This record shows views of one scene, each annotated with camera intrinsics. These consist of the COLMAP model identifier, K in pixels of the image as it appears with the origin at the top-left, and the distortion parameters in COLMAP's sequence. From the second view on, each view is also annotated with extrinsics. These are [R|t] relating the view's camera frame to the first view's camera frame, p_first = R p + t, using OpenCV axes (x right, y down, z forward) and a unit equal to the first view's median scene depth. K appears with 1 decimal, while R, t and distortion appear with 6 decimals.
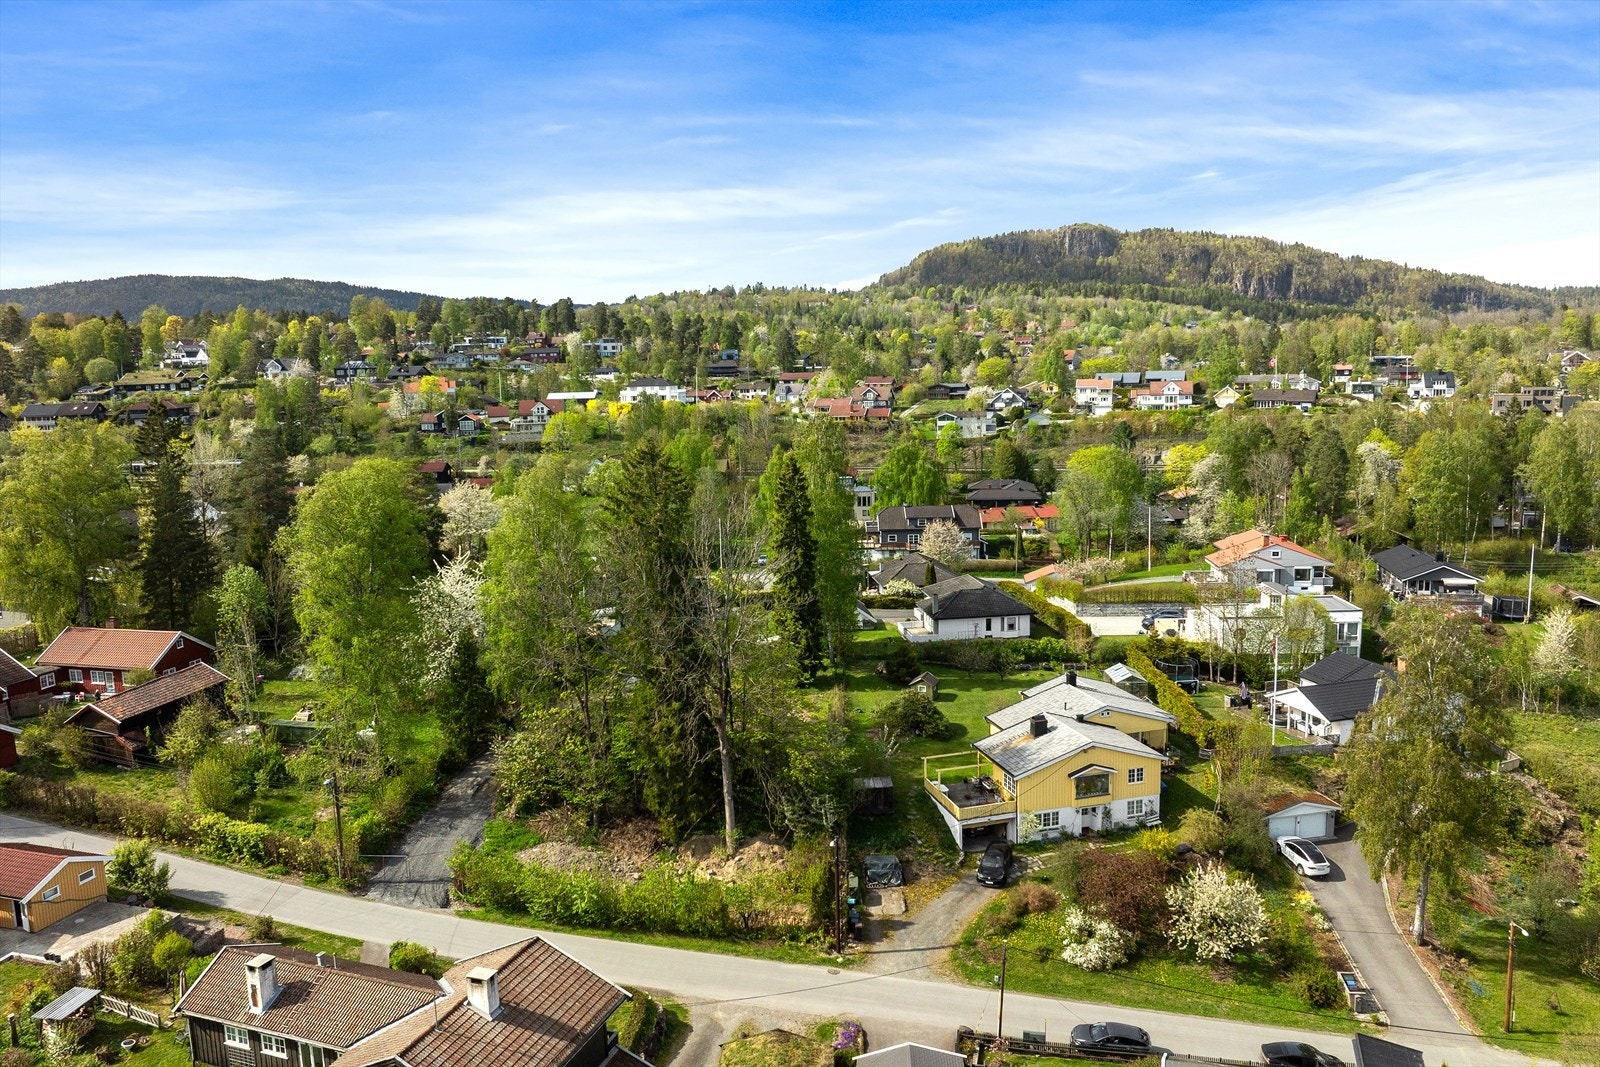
lens RADIAL K [[1183.9, 0, 800.0], [0, 1183.9, 533.5], [0, 0, 1]] dist [-0.035358, -0.005420]
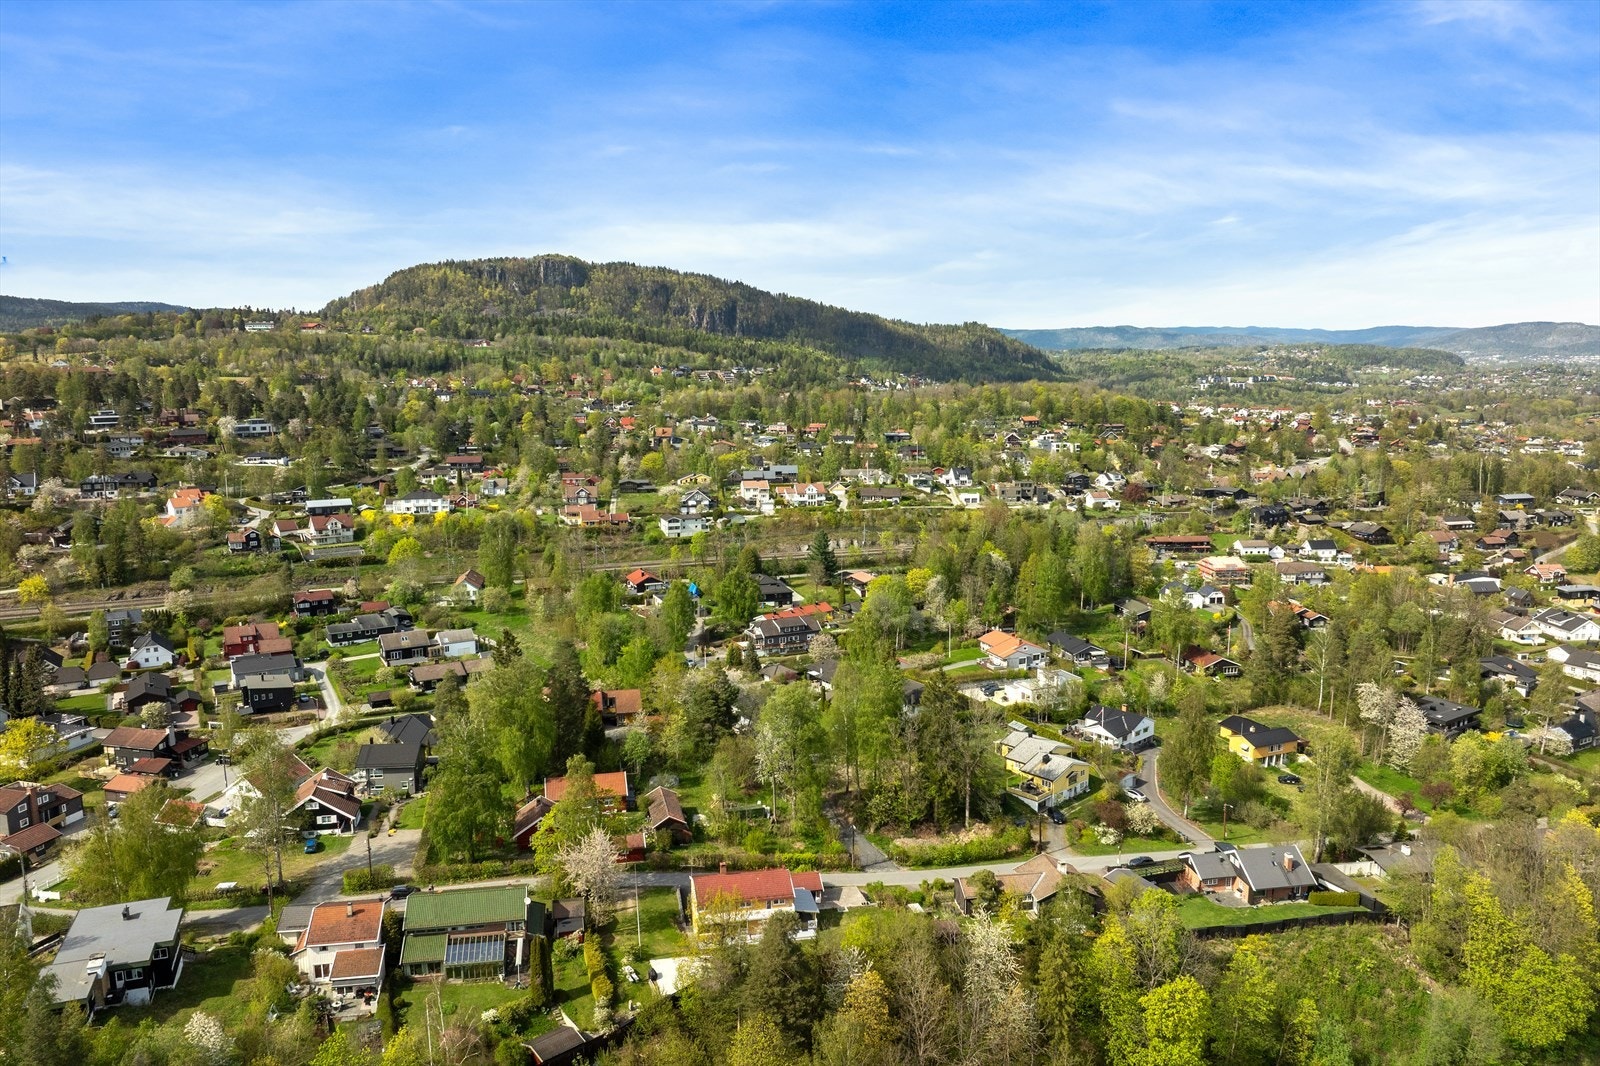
lens RADIAL K [[1183.9, 0, 800.0], [0, 1183.9, 533.0], [0, 0, 1]] dist [-0.035358, -0.005420]
pose [[0.878899, -0.053255, 0.474027, -0.986009], [0.046723, 0.998581, 0.025557, -0.280065], [-0.474715, -0.000314, 0.880140, -0.657137]]
